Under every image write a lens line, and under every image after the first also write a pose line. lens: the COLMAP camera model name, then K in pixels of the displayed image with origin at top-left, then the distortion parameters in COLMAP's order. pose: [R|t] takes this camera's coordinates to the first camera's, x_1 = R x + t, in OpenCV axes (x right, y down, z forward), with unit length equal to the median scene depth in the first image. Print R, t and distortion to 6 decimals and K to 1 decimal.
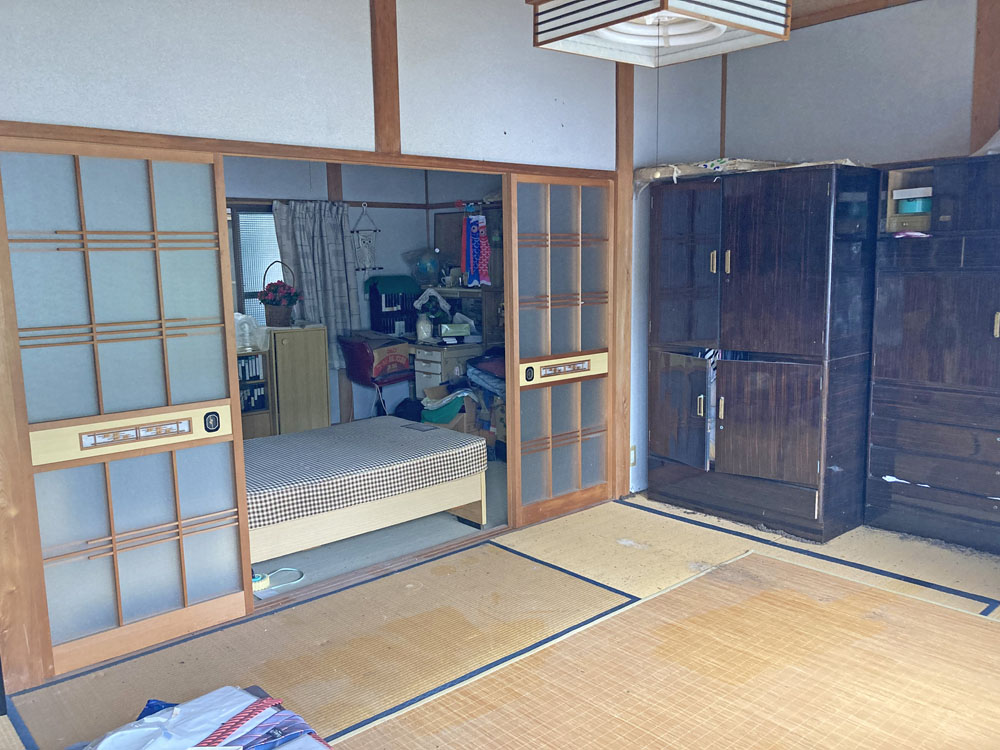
lens RADIAL K [[823.6, 0, 501.1], [0, 823.6, 374.0], [0, 0, 1]] dist [0.012657, 0.001005]
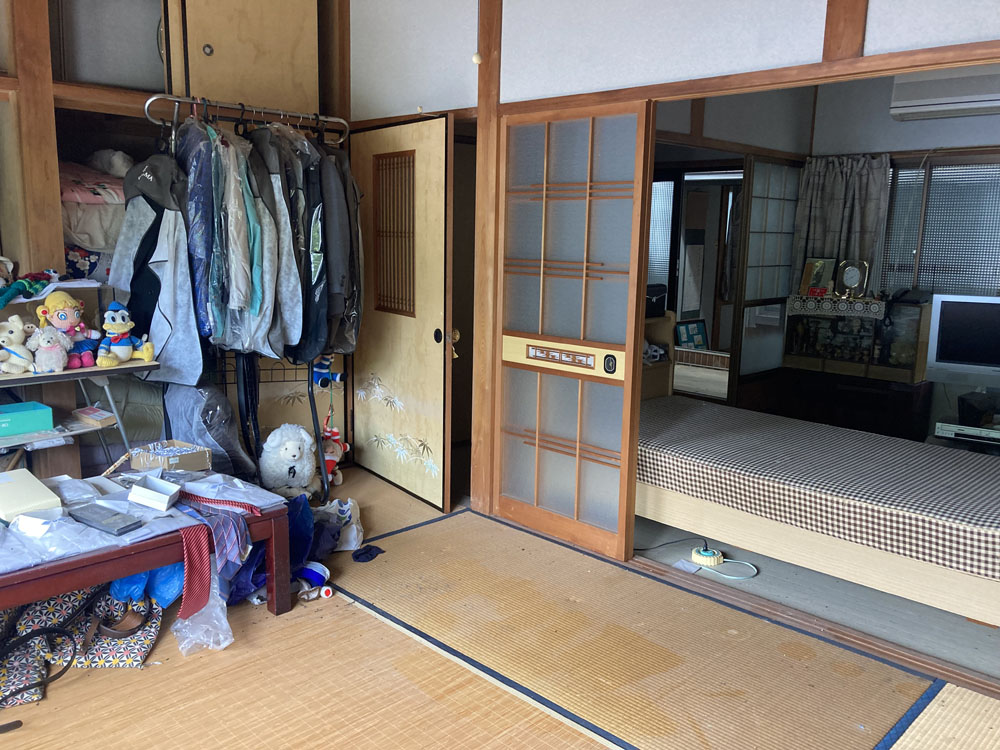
lens RADIAL K [[823.6, 0, 501.1], [0, 823.6, 374.0], [0, 0, 1]] dist [0.012657, 0.001005]
pose [[0.070058, 0.193911, -0.978514, 0.675537], [-0.161309, 0.970217, 0.180718, -0.097938], [0.984414, 0.145182, 0.099251, 0.767937]]
